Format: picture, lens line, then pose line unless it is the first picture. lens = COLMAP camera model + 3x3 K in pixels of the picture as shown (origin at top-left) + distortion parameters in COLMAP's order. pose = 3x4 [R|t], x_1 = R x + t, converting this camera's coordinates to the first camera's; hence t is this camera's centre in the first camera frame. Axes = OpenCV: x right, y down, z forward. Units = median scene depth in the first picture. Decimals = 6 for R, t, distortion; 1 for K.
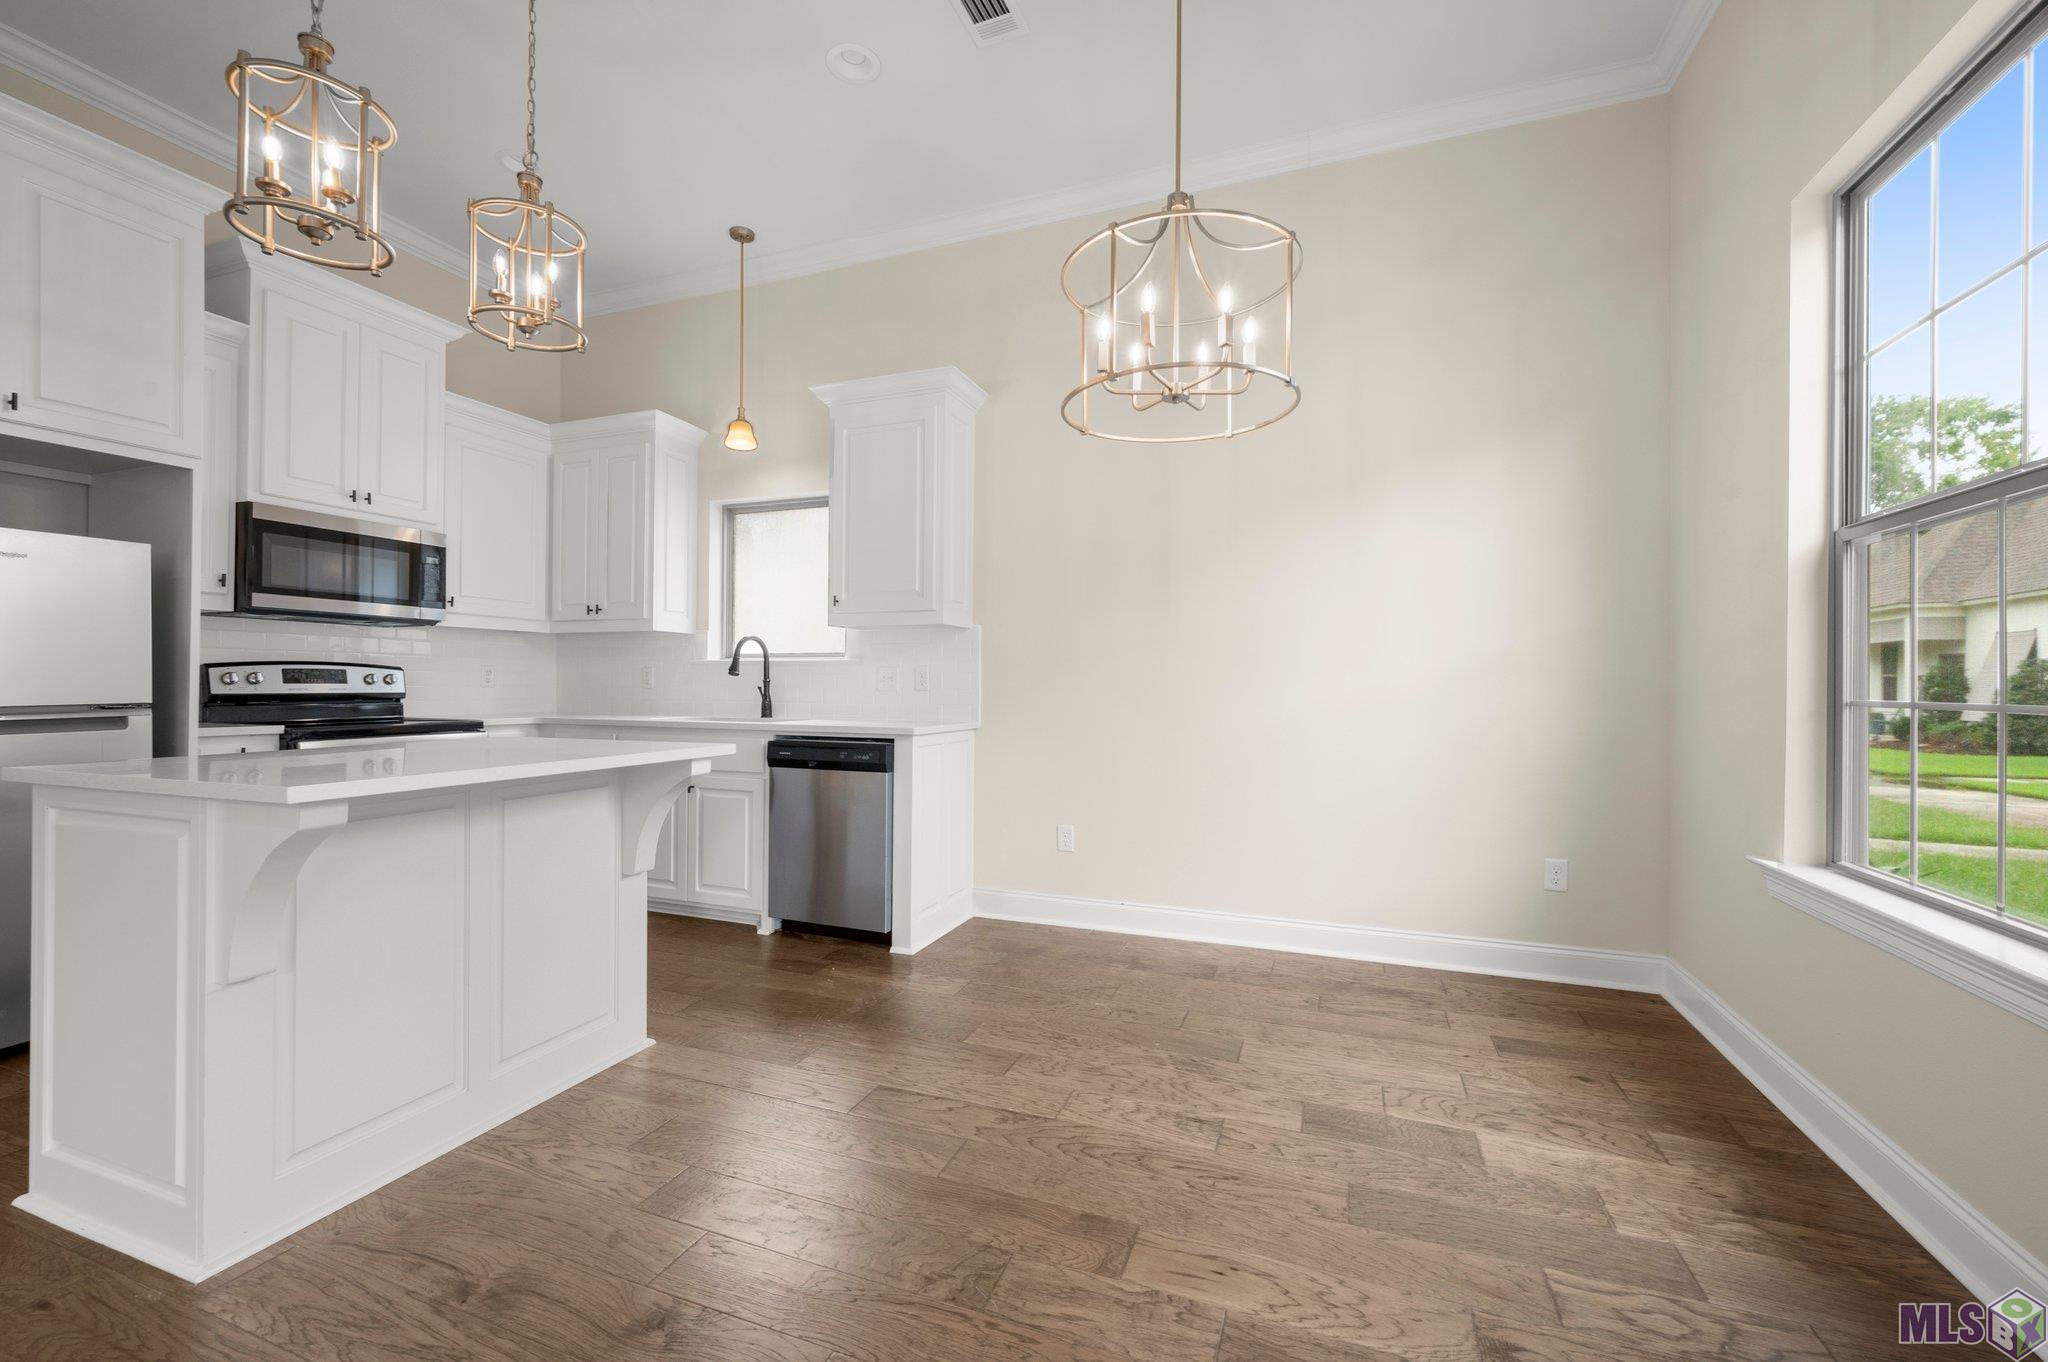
lens RADIAL K [[816.9, 0, 1029.6], [0, 816.9, 680.7], [0, 0, 1]] dist [-0.000556, -0.000005]
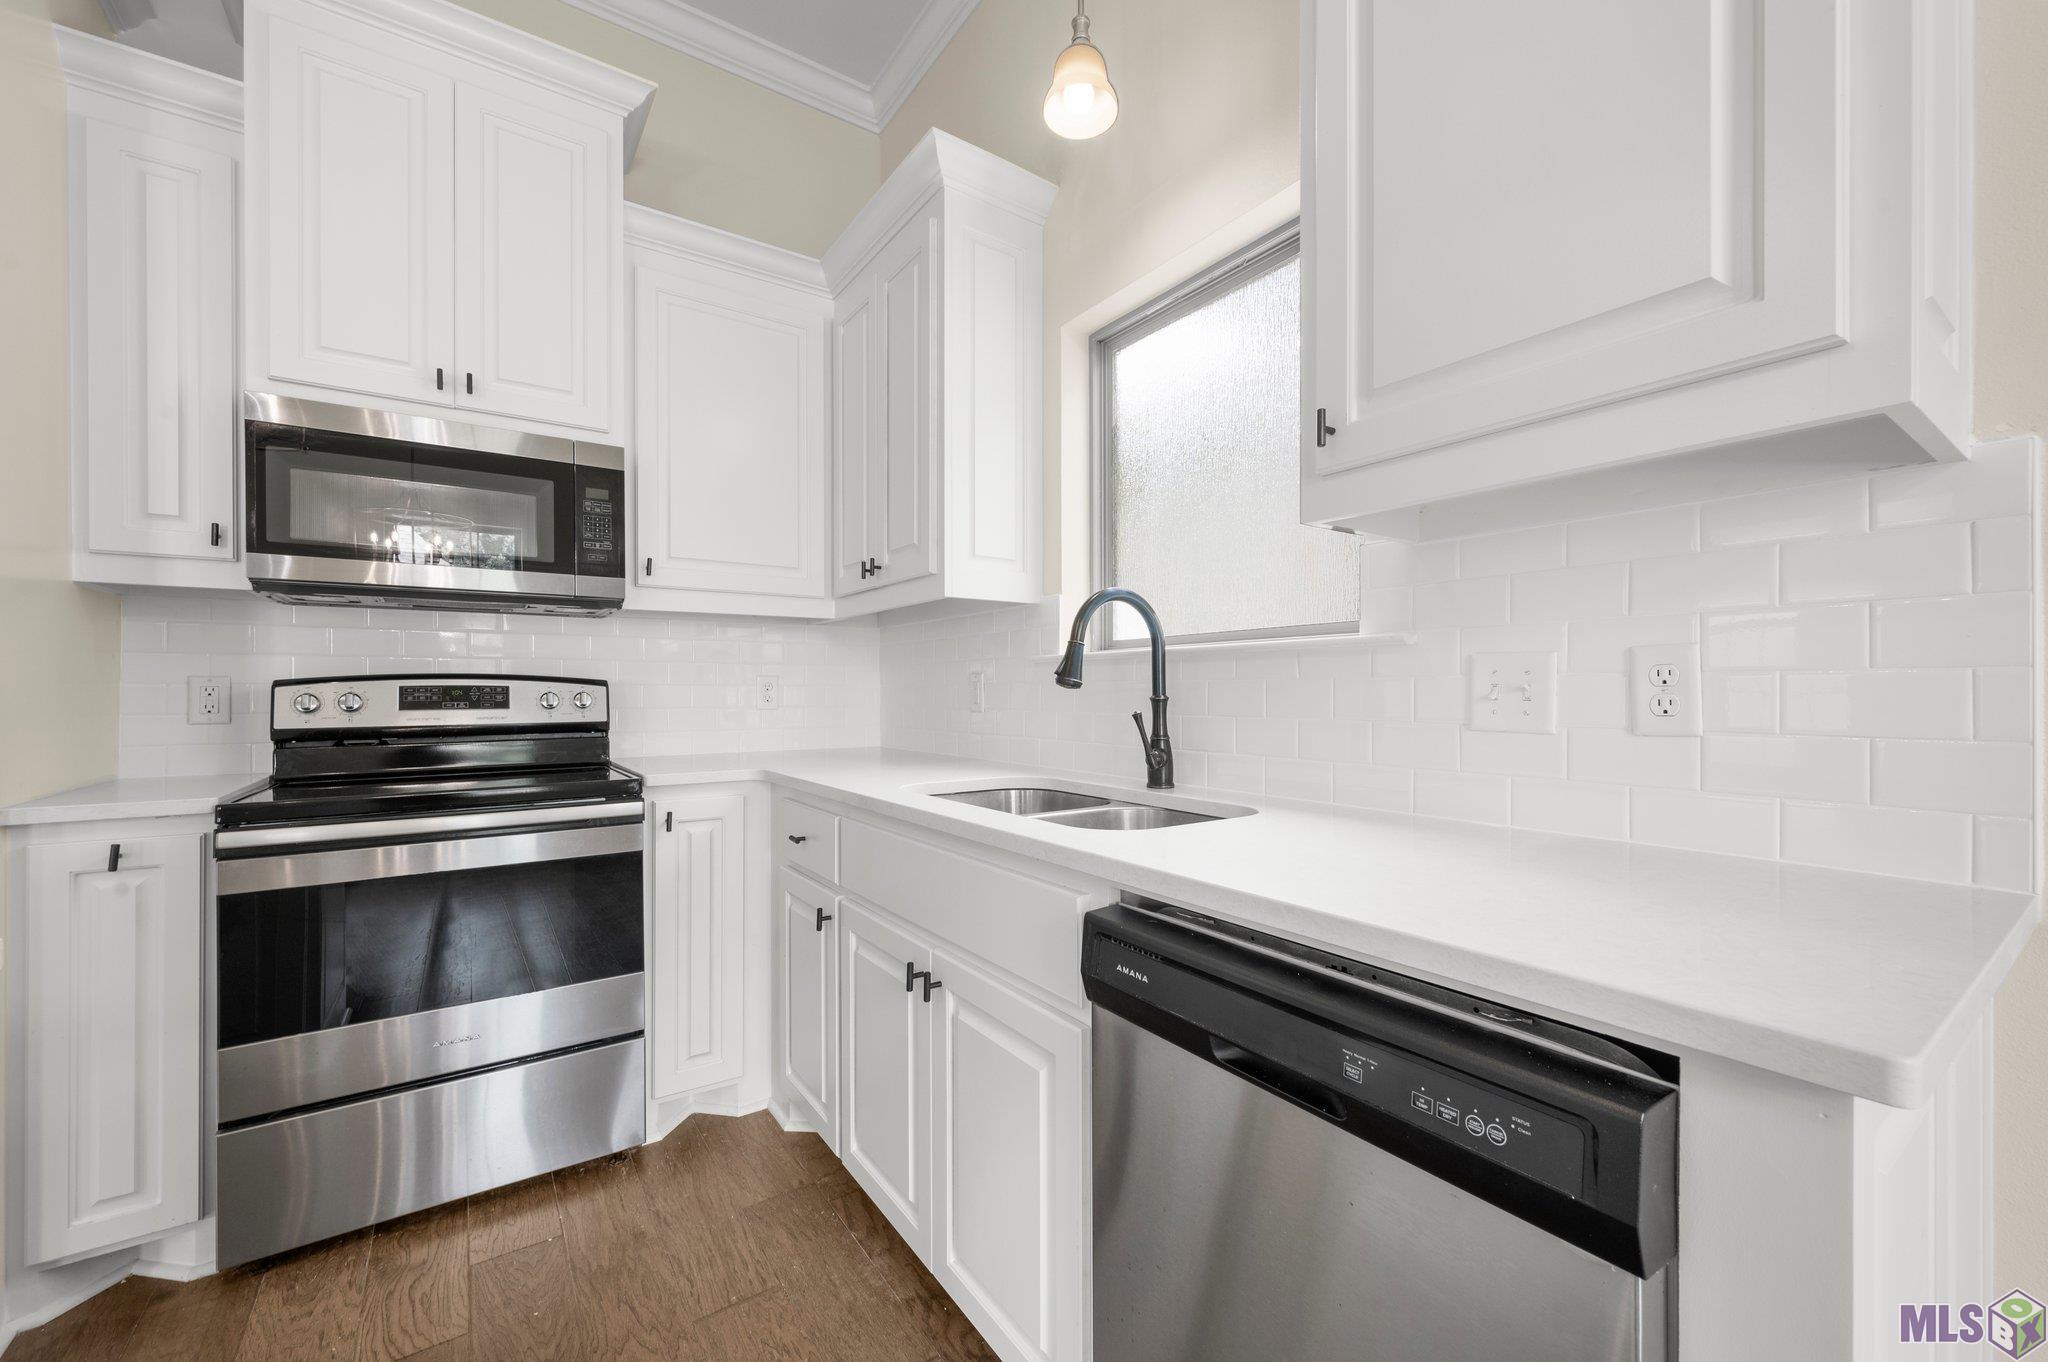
lens RADIAL K [[816.9, 0, 1023.0], [0, 816.9, 691.1], [0, 0, 1]] dist [-0.000556, -0.000005]
pose [[0.820065, -0.008617, -0.572206, -0.156621], [0.010779, 0.999942, 0.000391, -0.005582], [0.572169, -0.006488, 0.820110, 0.684727]]
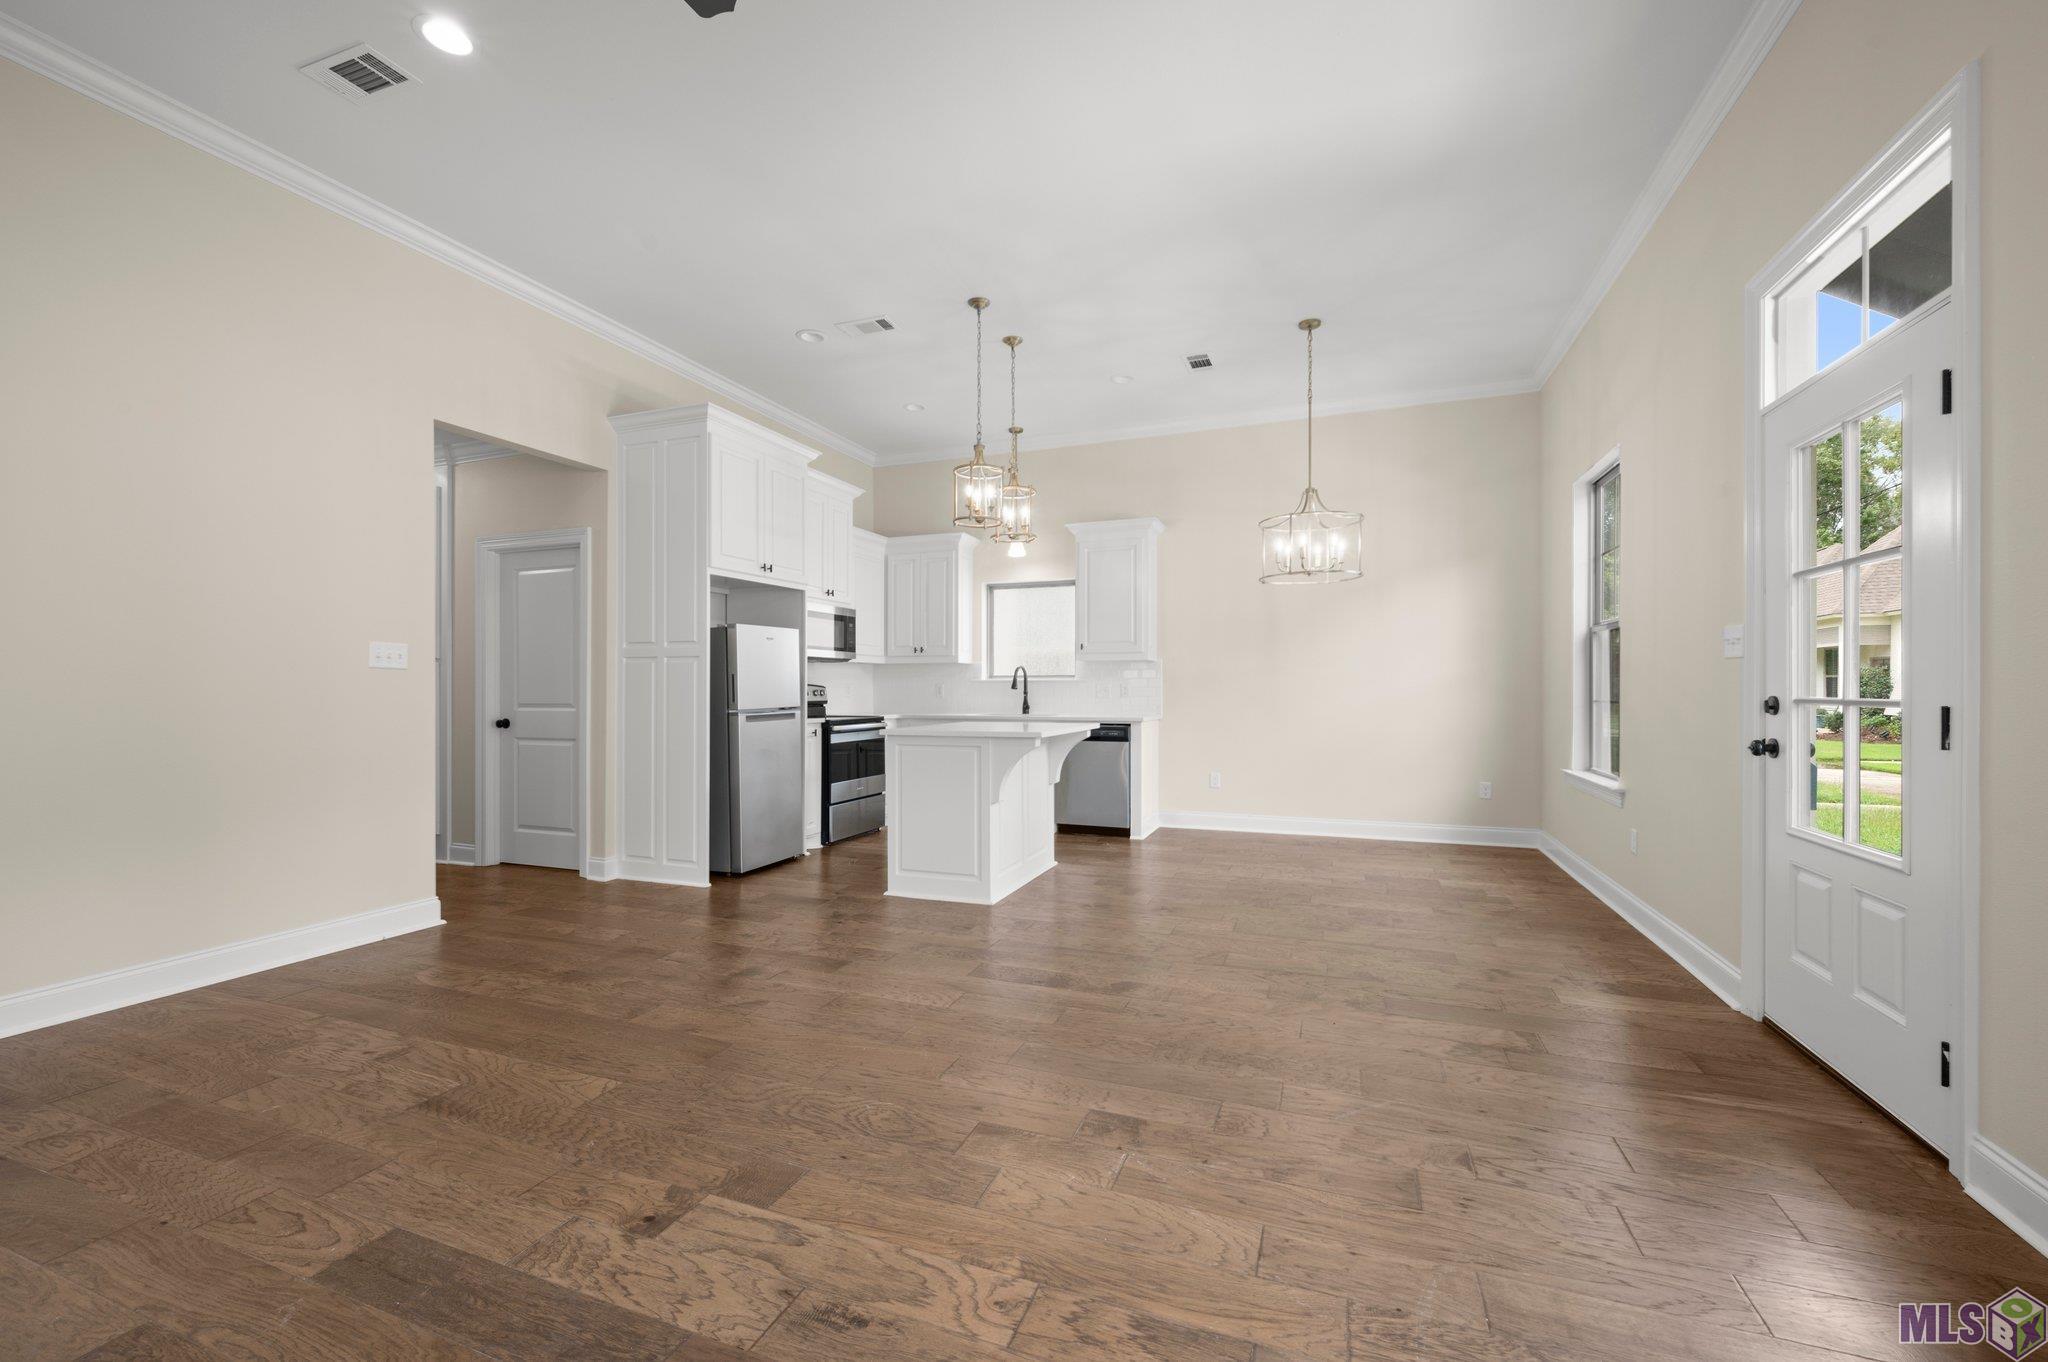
lens RADIAL K [[816.9, 0, 1030.2], [0, 816.9, 686.0], [0, 0, 1]] dist [-0.000556, -0.000005]
pose [[0.999973, -0.007314, -0.000930, -0.340498], [0.007316, 0.999971, 0.002299, -0.017628], [0.000914, -0.002306, 0.999997, -0.741087]]
